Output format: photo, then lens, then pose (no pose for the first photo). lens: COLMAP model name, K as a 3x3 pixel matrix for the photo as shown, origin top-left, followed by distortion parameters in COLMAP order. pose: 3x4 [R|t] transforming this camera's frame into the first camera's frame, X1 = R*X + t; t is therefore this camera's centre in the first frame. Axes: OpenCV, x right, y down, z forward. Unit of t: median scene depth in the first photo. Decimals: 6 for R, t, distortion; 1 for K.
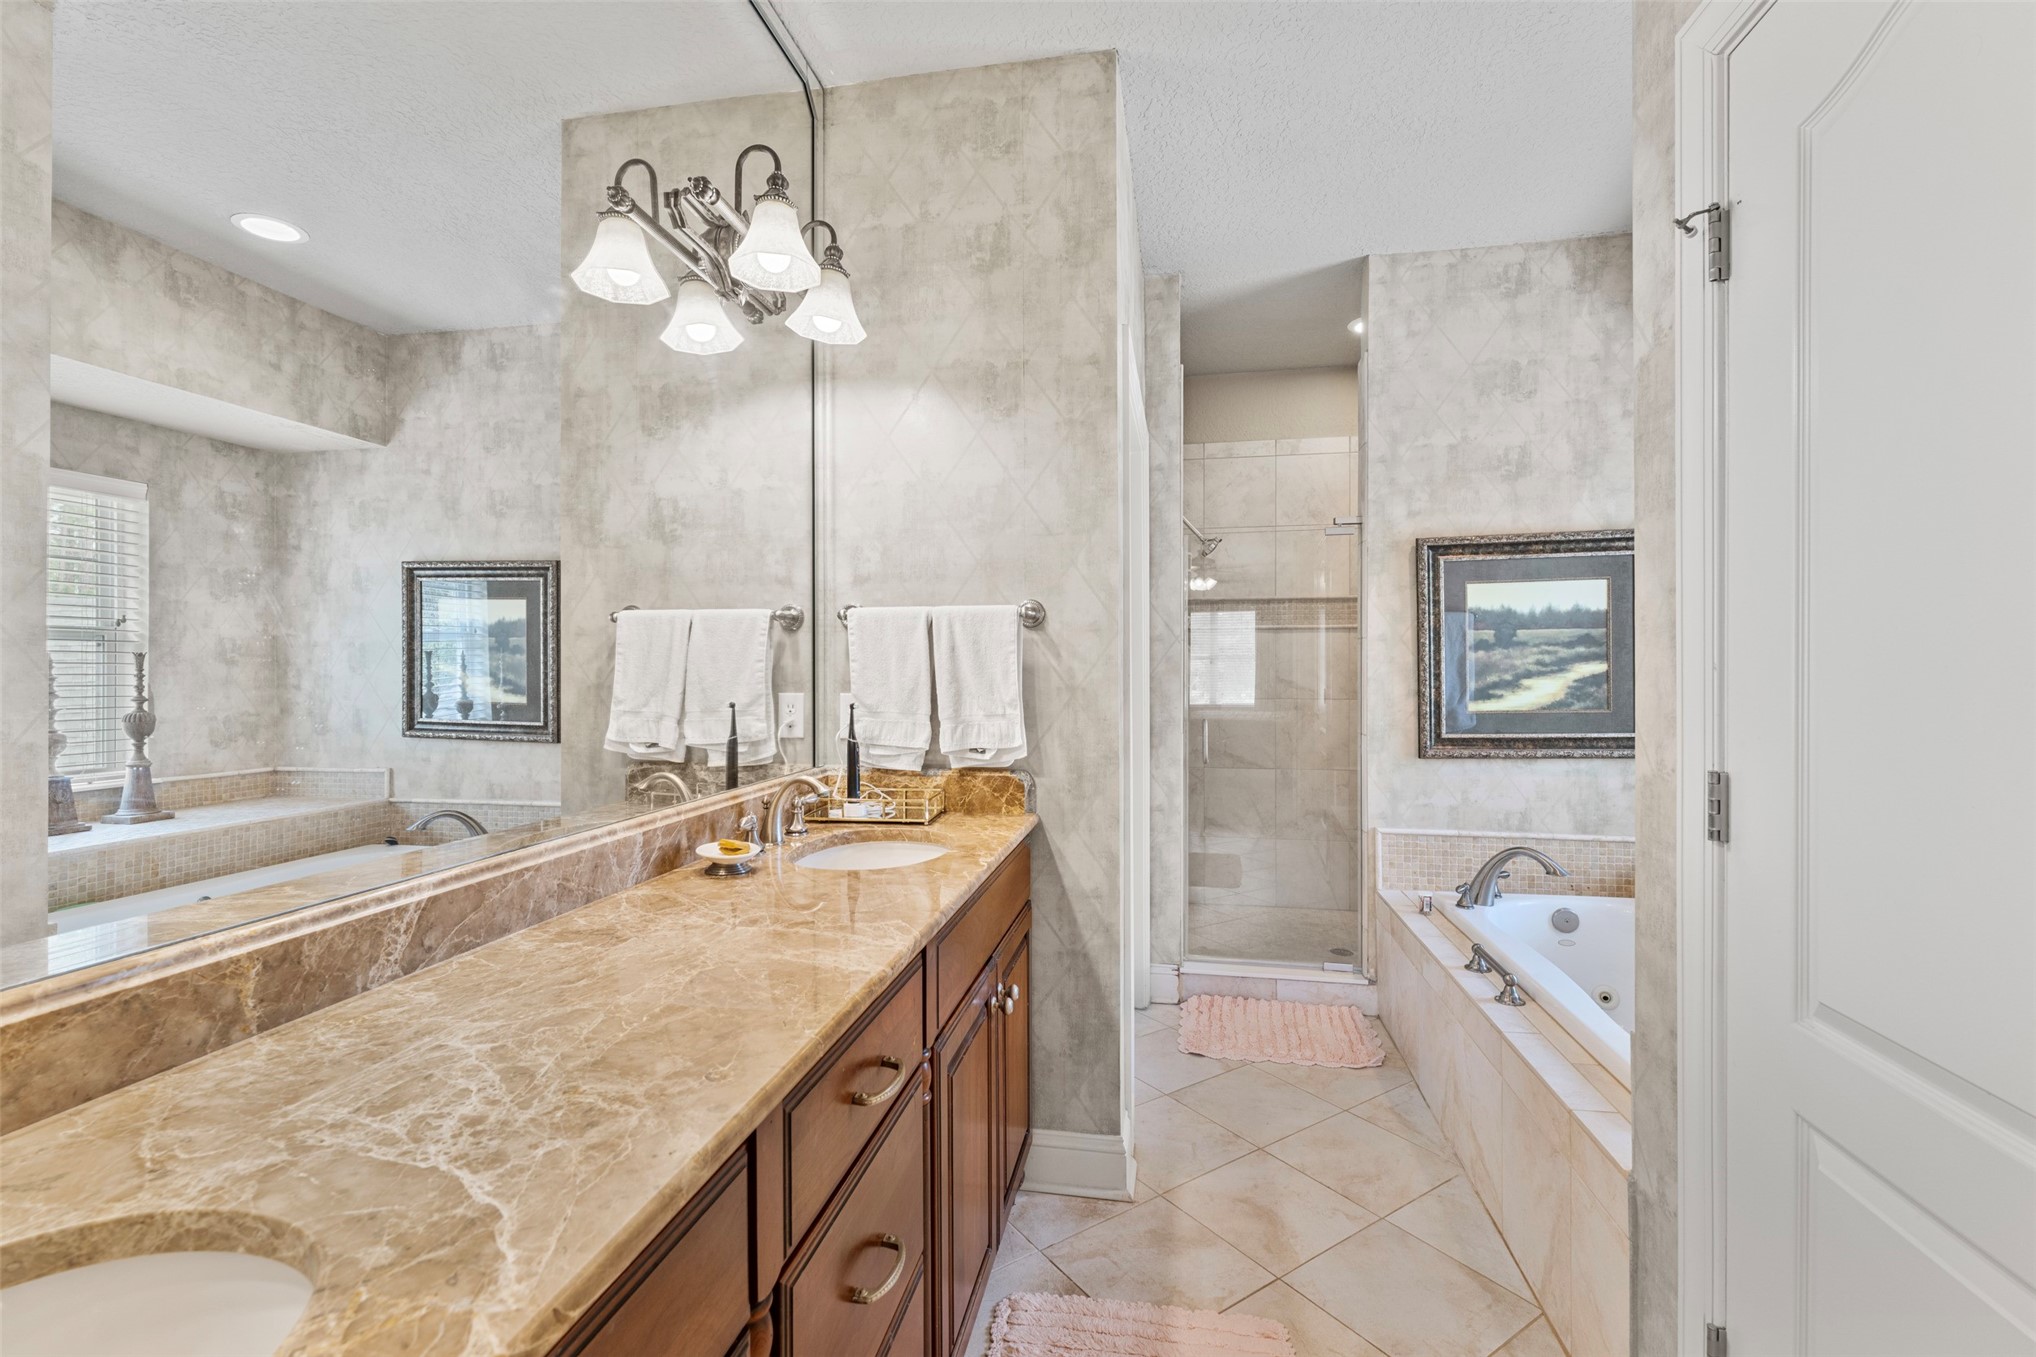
lens RADIAL K [[892.6, 0, 1017.5], [0, 892.6, 673.1], [0, 0, 1]] dist [-0.001918, -0.000445]
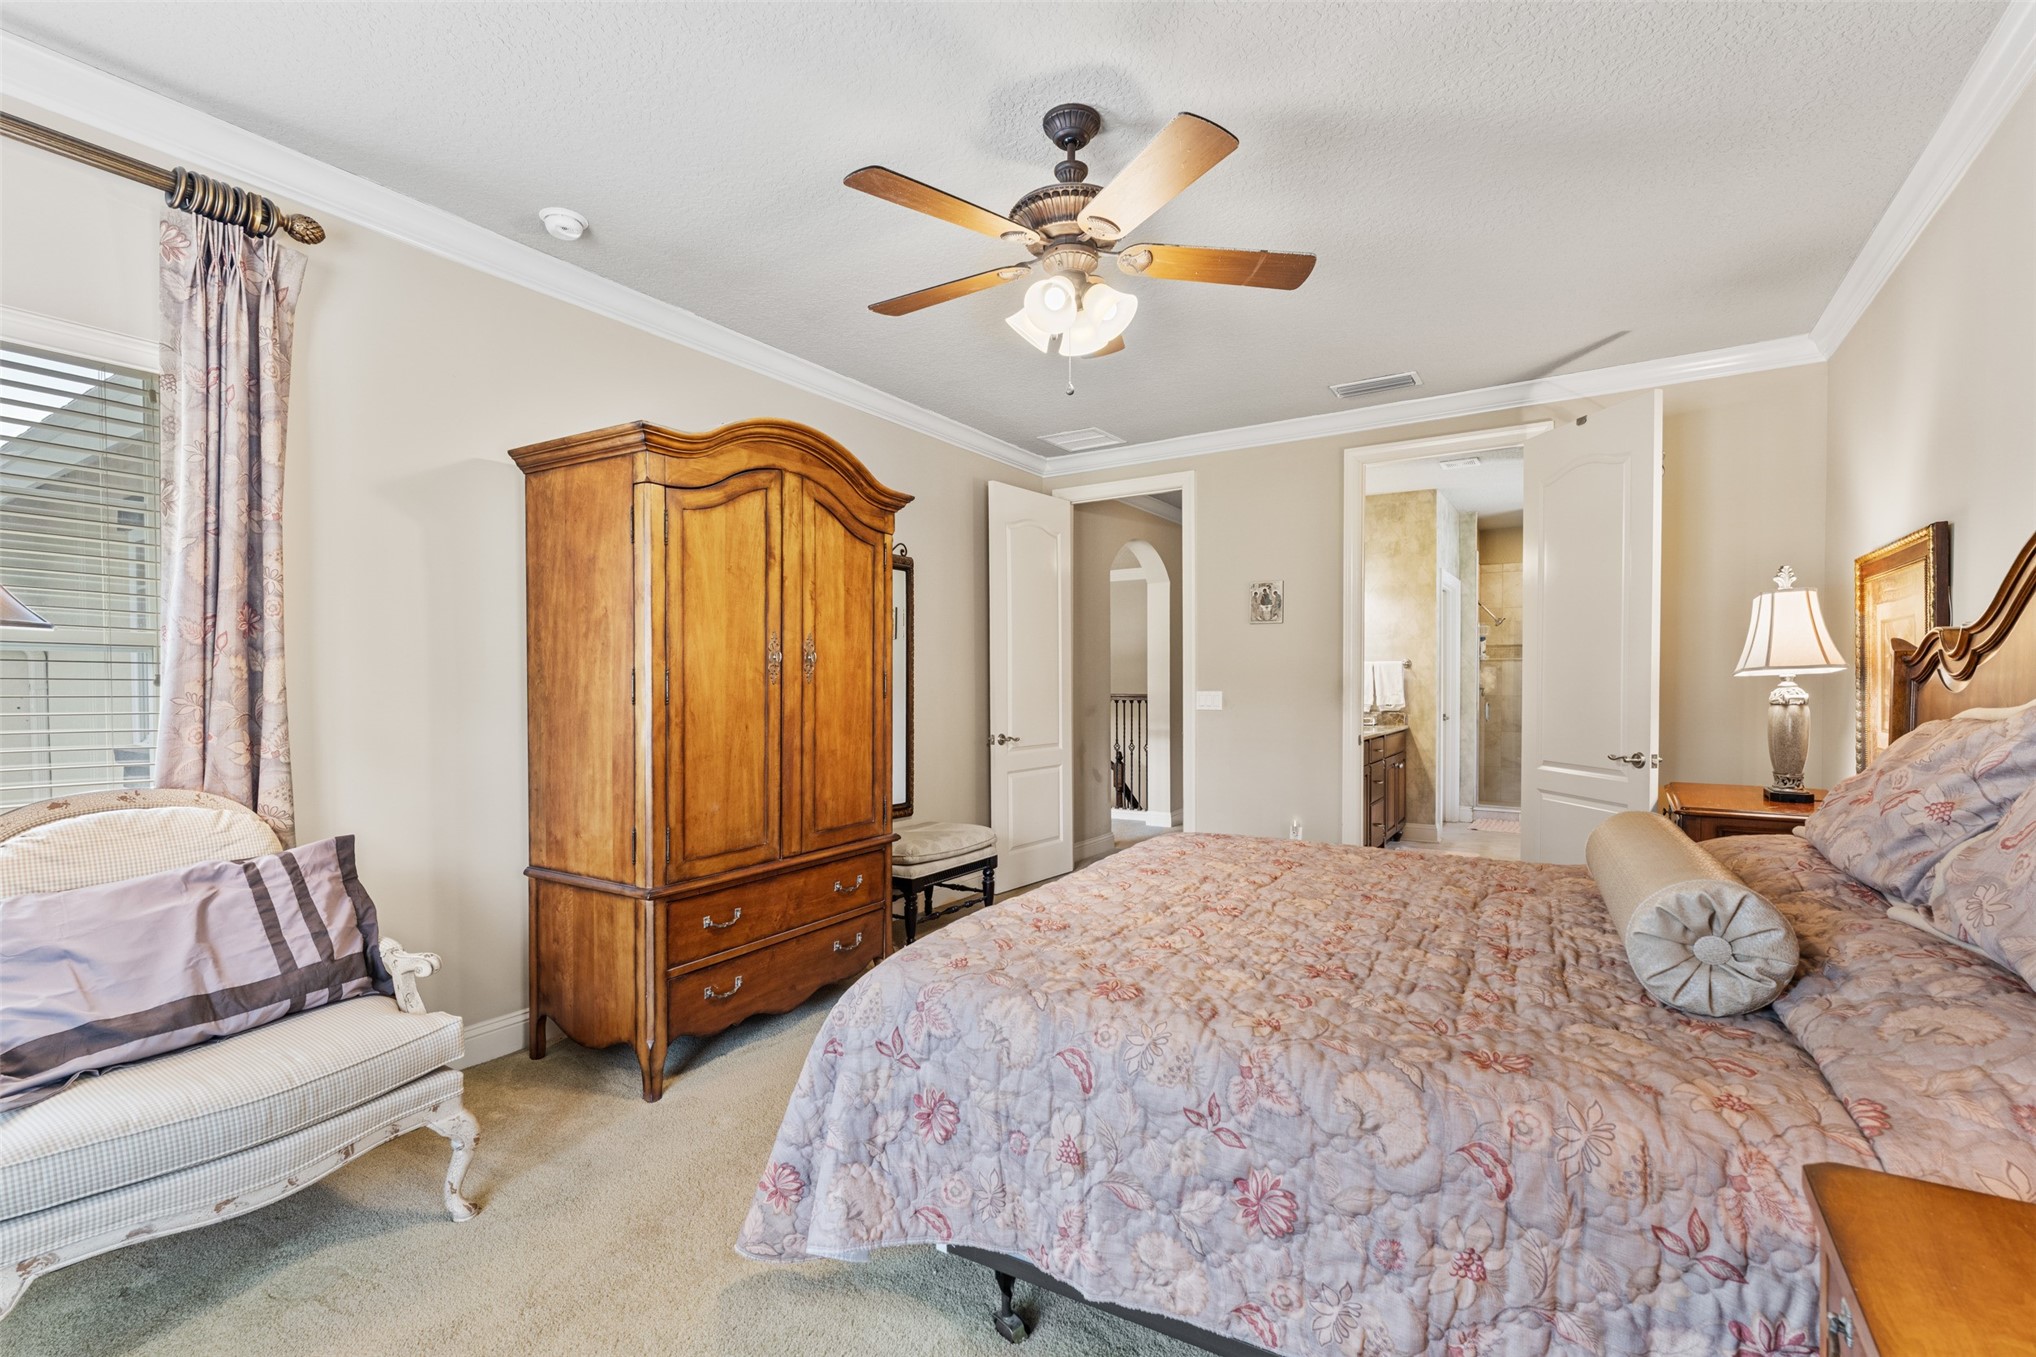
lens RADIAL K [[892.6, 0, 1027.3], [0, 892.6, 681.2], [0, 0, 1]] dist [-0.001918, -0.000445]
pose [[0.928254, 0.007327, -0.371874, -0.058254], [-0.007293, 0.999972, 0.001497, 0.002186], [0.371875, 0.001323, 0.928282, -2.509895]]
